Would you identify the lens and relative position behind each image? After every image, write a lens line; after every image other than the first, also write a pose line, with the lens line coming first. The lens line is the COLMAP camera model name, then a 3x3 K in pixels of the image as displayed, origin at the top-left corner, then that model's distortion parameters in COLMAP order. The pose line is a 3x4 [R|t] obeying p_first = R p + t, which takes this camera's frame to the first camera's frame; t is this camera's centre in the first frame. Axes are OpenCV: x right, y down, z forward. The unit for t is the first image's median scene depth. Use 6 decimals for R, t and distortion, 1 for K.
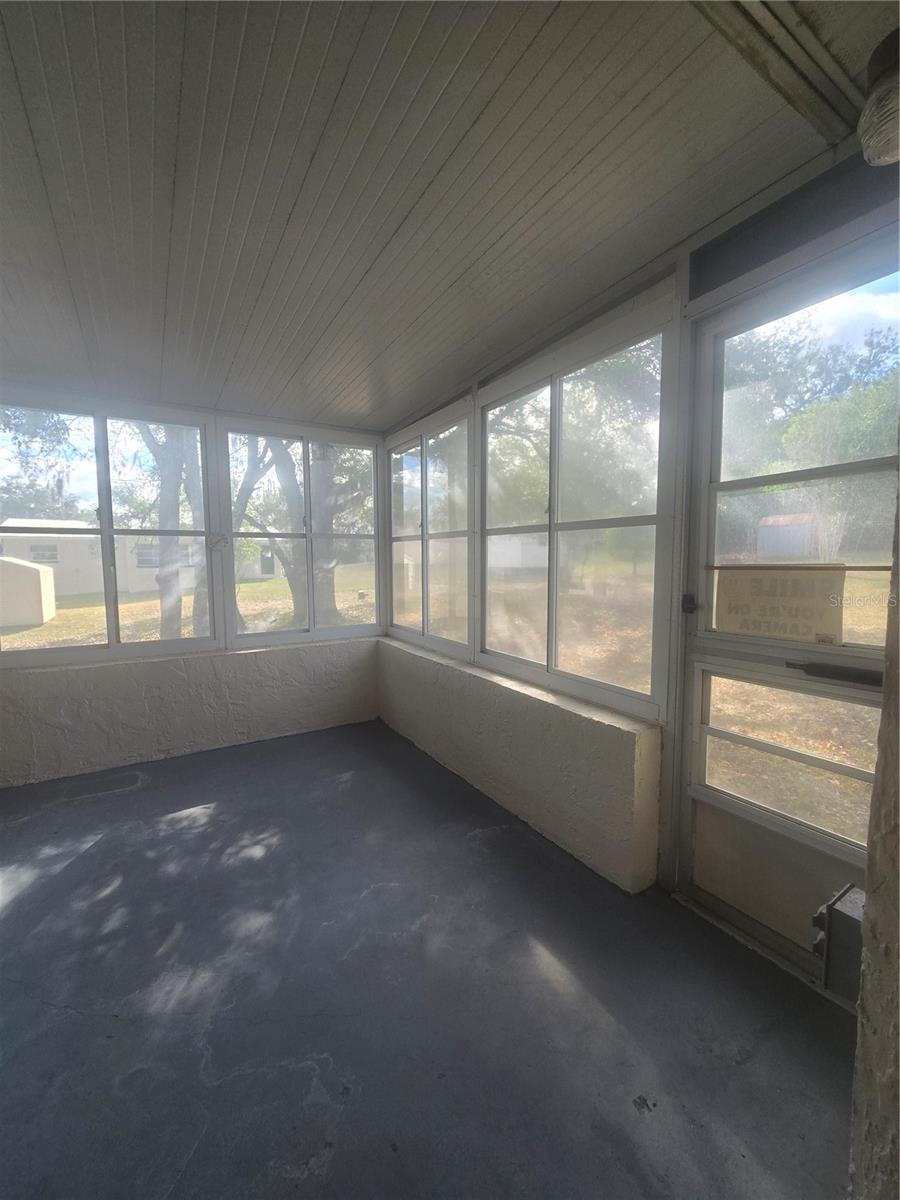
lens RADIAL K [[489.3, 0, 454.8], [0, 489.3, 600.4], [0, 0, 1]] dist [-0.010161, 0.002182]
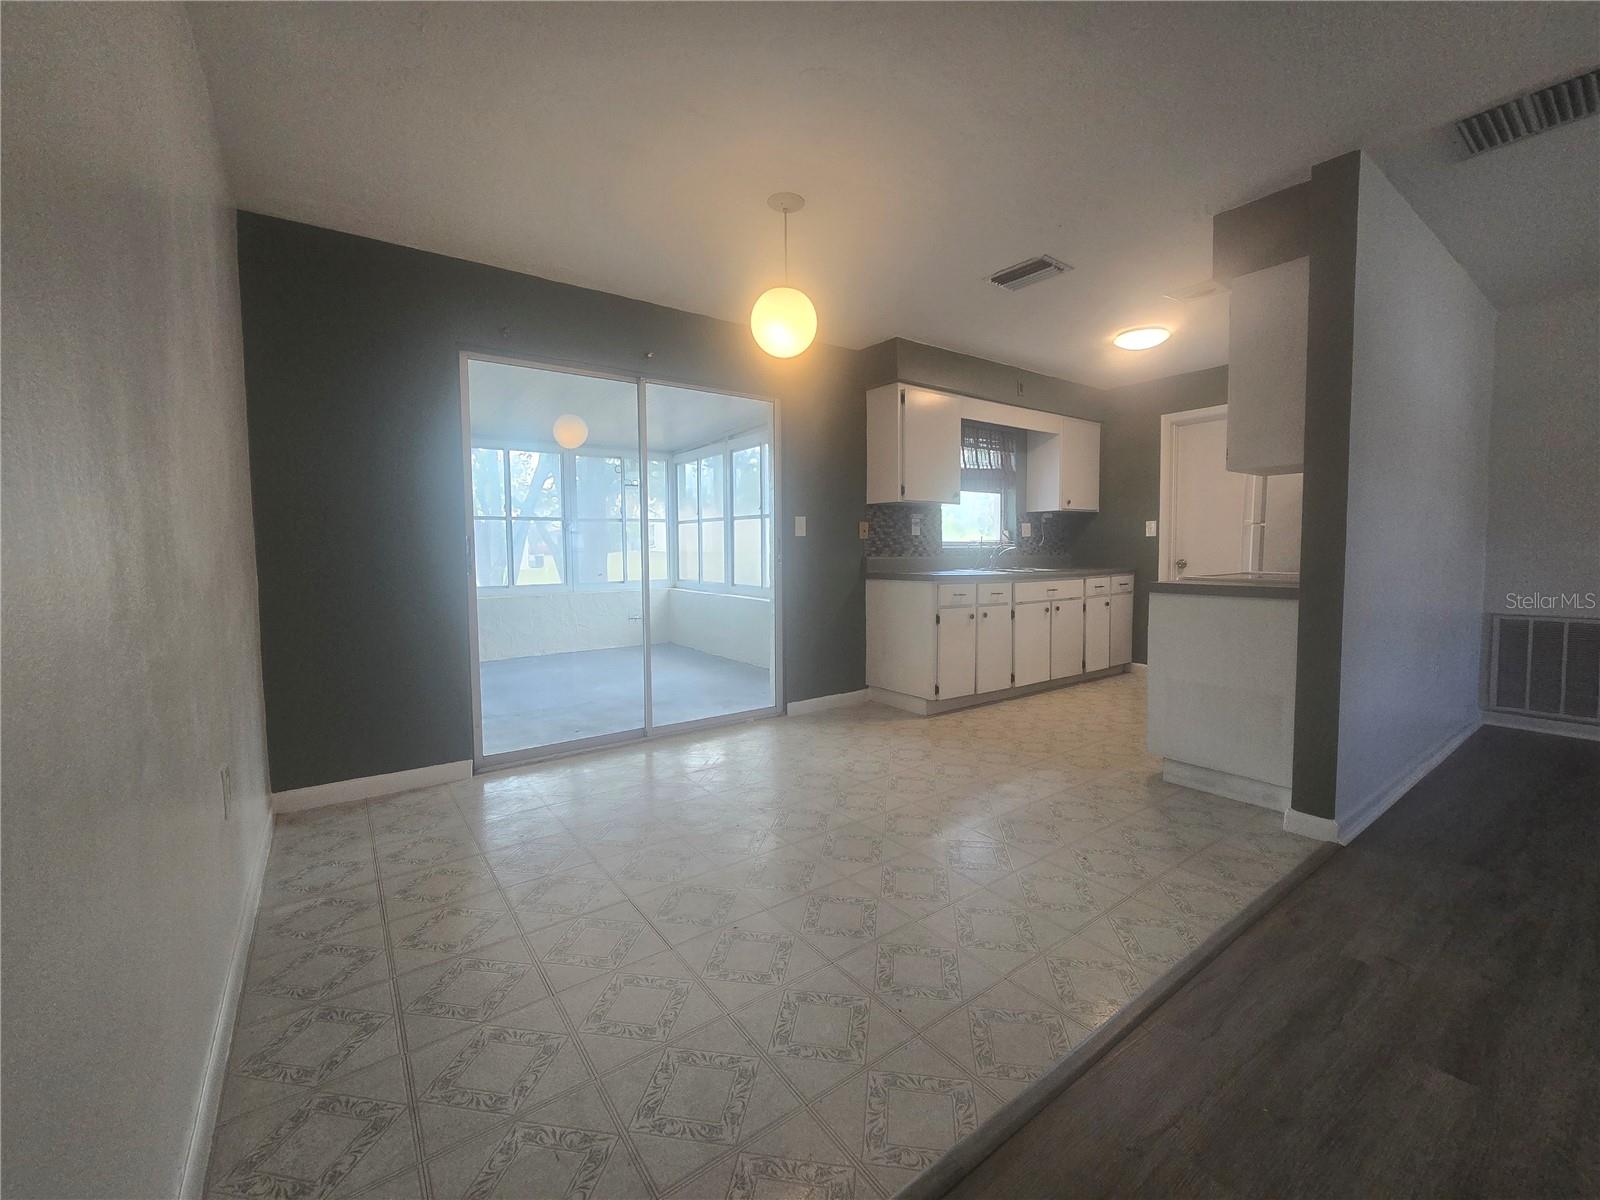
lens RADIAL K [[652.4, 0, 807.2], [0, 652.4, 585.5], [0, 0, 1]] dist [-0.010161, 0.002182]
pose [[0.996087, -0.010220, 0.087782, 0.118349], [0.012226, 0.999676, -0.022341, 0.162485], [-0.087525, 0.023327, 0.995889, -1.391439]]
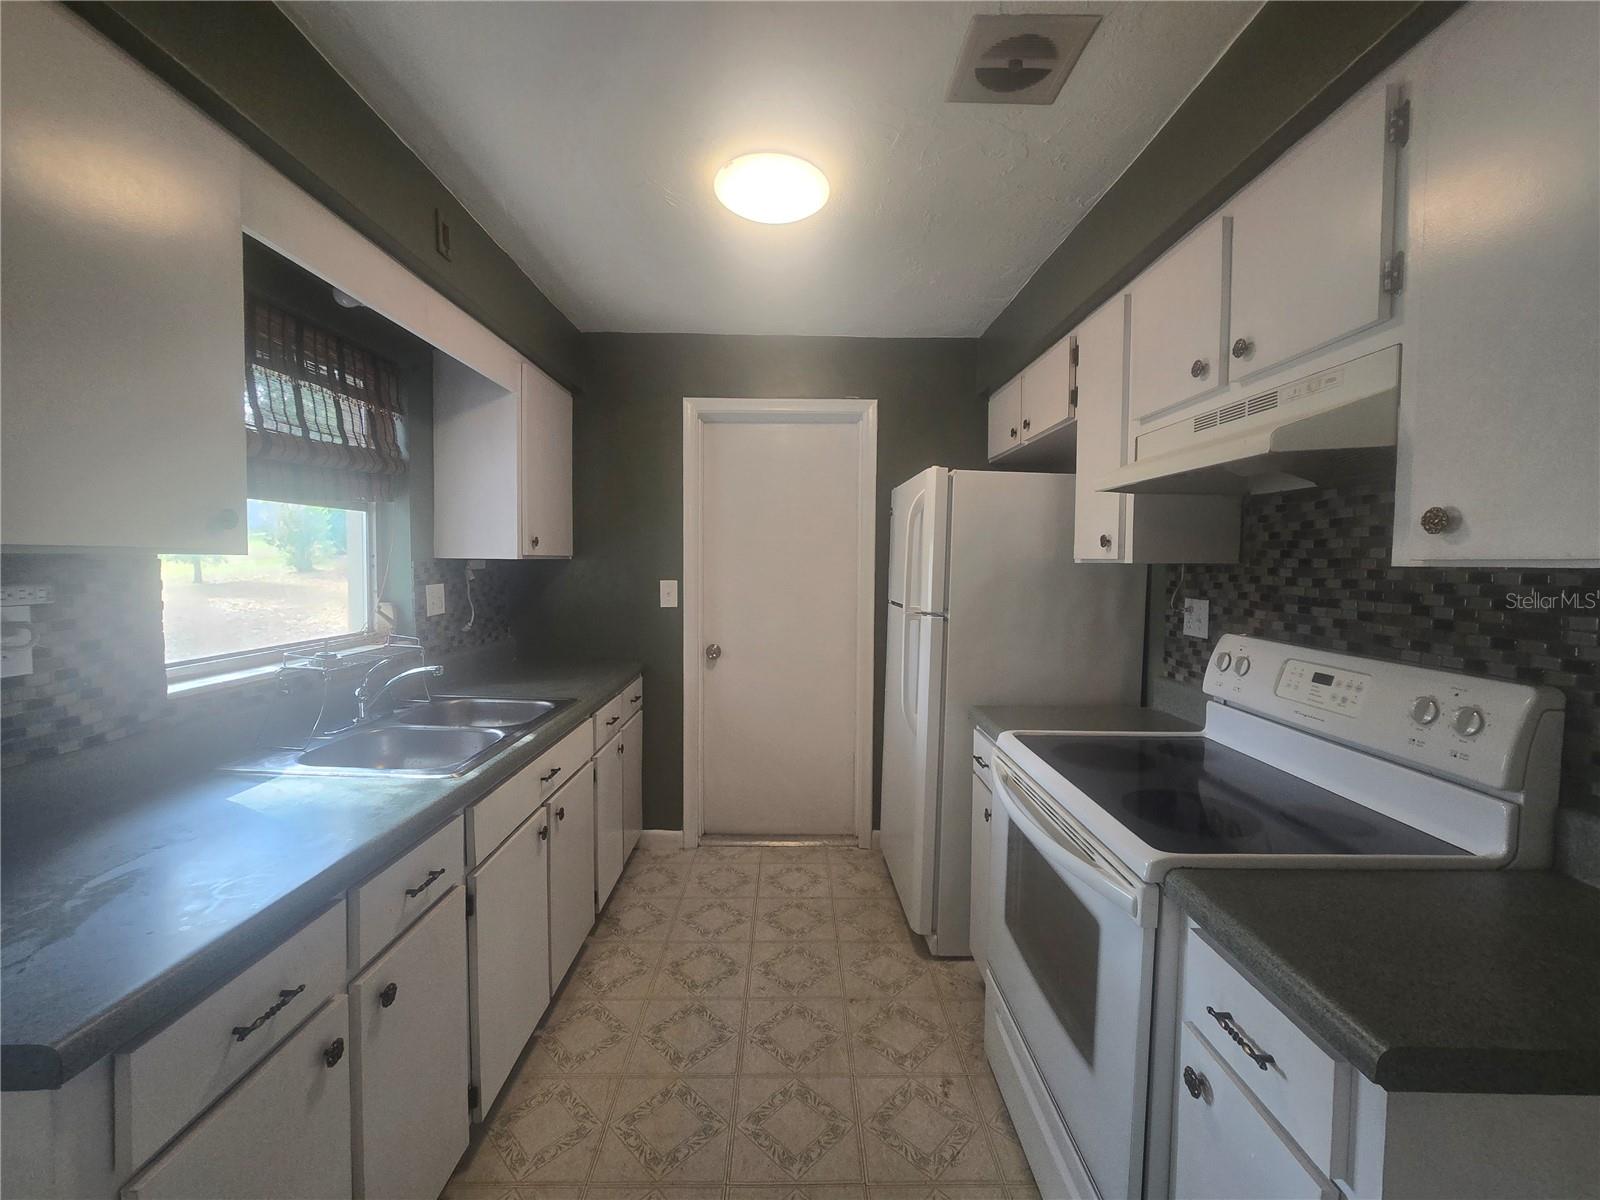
lens RADIAL K [[652.4, 0, 804.4], [0, 652.4, 589.6], [0, 0, 1]] dist [-0.010161, 0.002182]
pose [[0.503782, -0.030785, 0.863282, 0.470143], [0.053933, 0.998536, 0.004135, -0.036809], [-0.862146, 0.044476, 0.504704, -0.310635]]
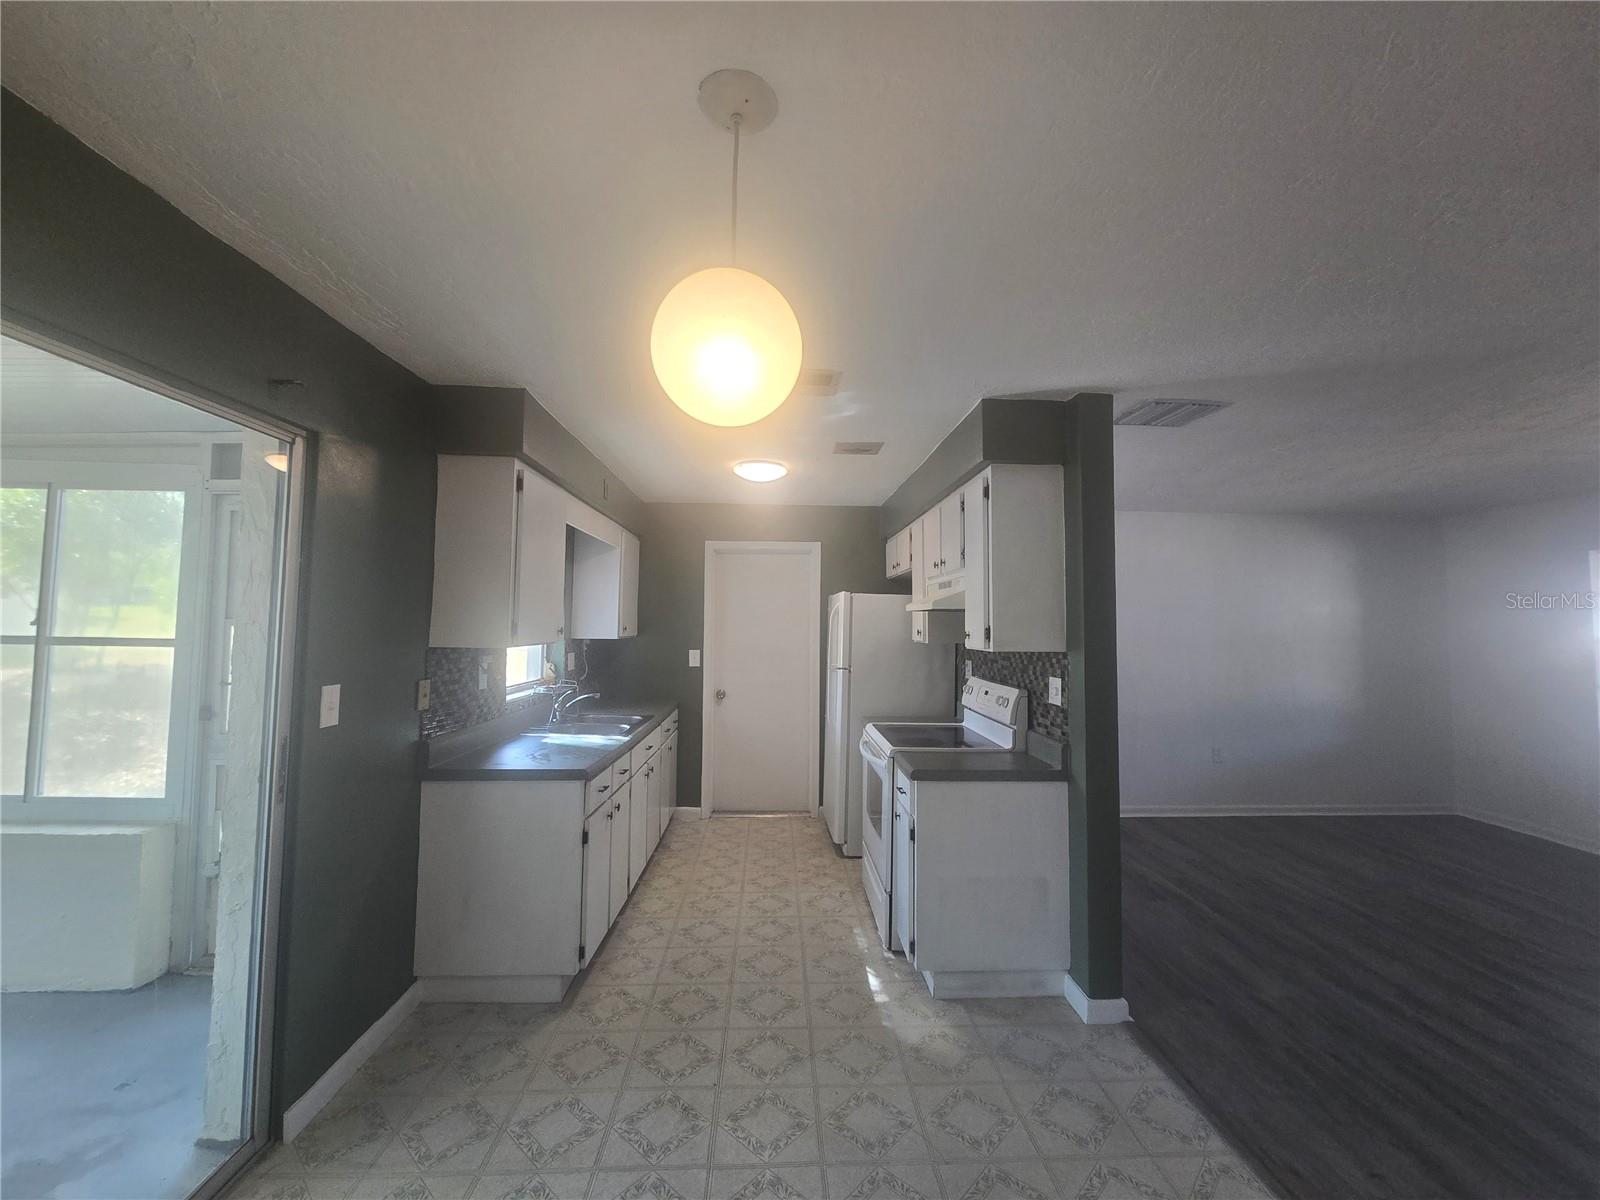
lens RADIAL K [[652.4, 0, 802.4], [0, 652.4, 589.2], [0, 0, 1]] dist [-0.010161, 0.002182]
pose [[0.480927, 0.056111, 0.874963, -0.150672], [0.055543, 0.993996, -0.094274, -0.041375], [-0.875000, 0.093937, 0.474923, -0.699659]]
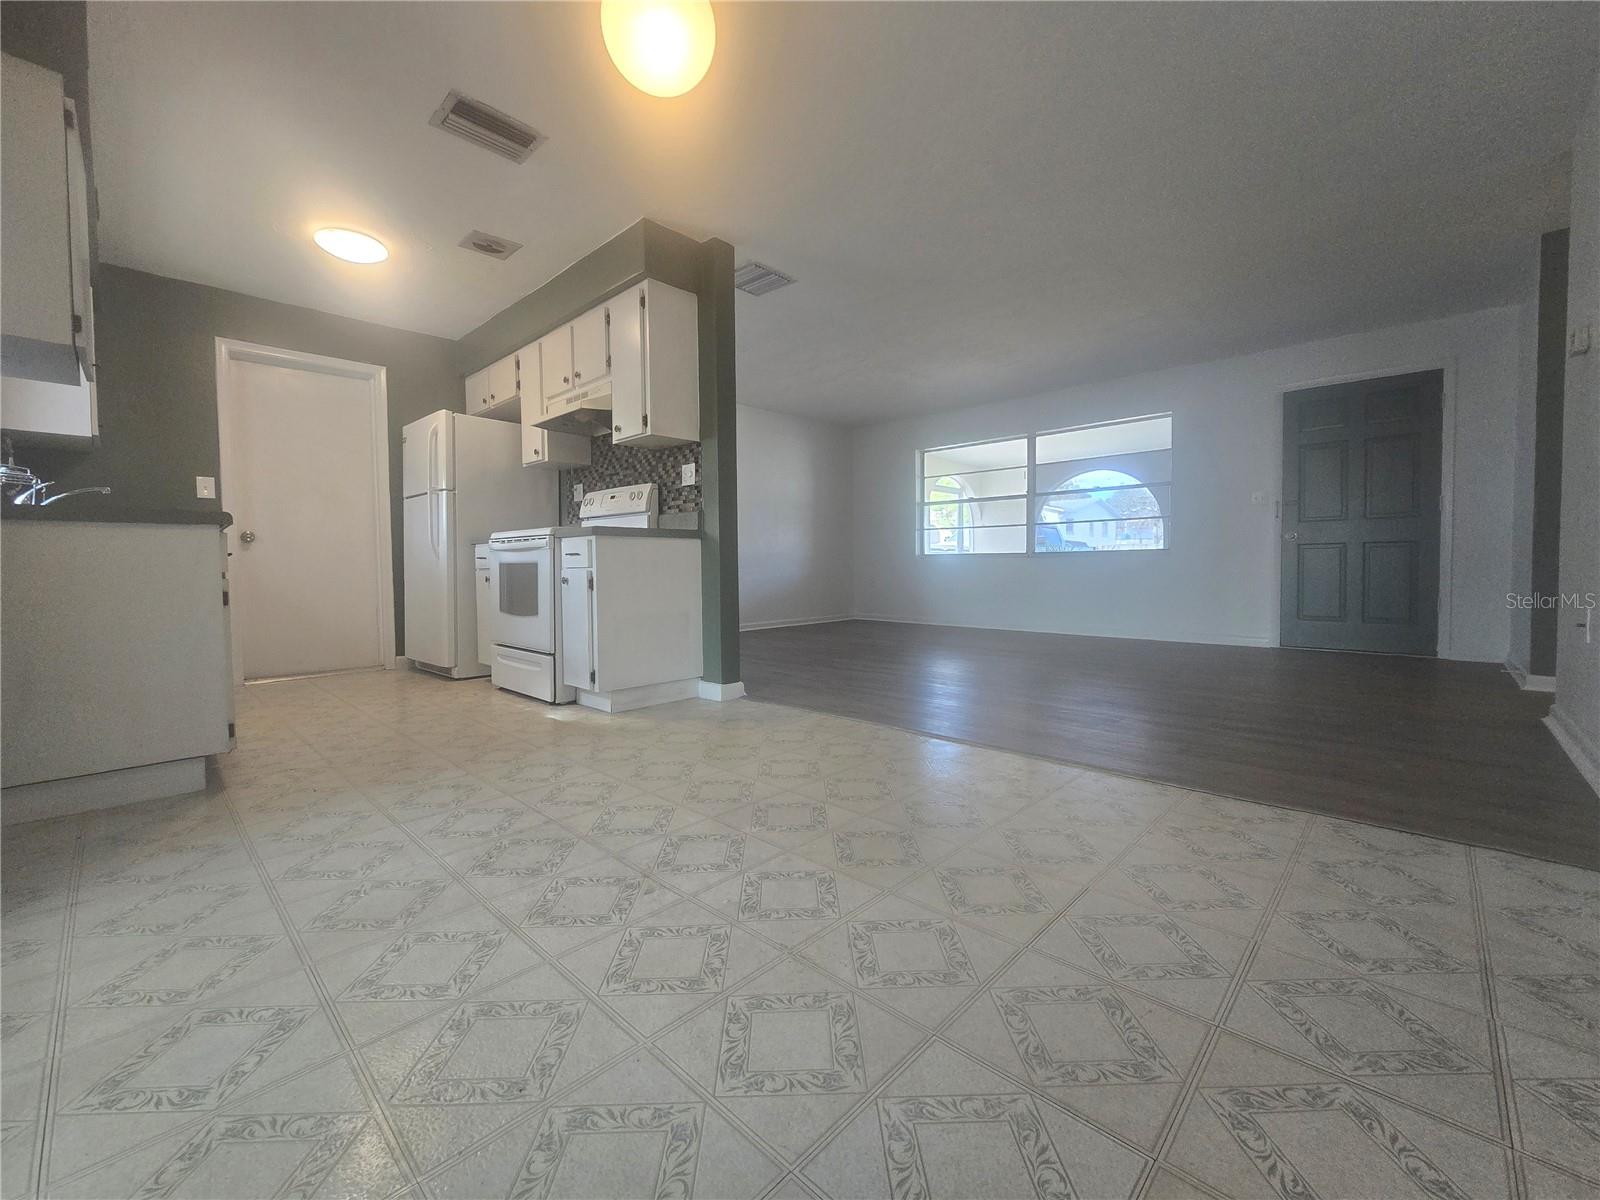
lens RADIAL K [[652.4, 0, 804.9], [0, 652.4, 589.0], [0, 0, 1]] dist [-0.010161, 0.002182]
pose [[-0.265046, -0.030298, 0.963760, -0.397175], [0.083793, 0.995001, 0.054325, 0.215237], [-0.960588, 0.095155, -0.261182, -0.413069]]
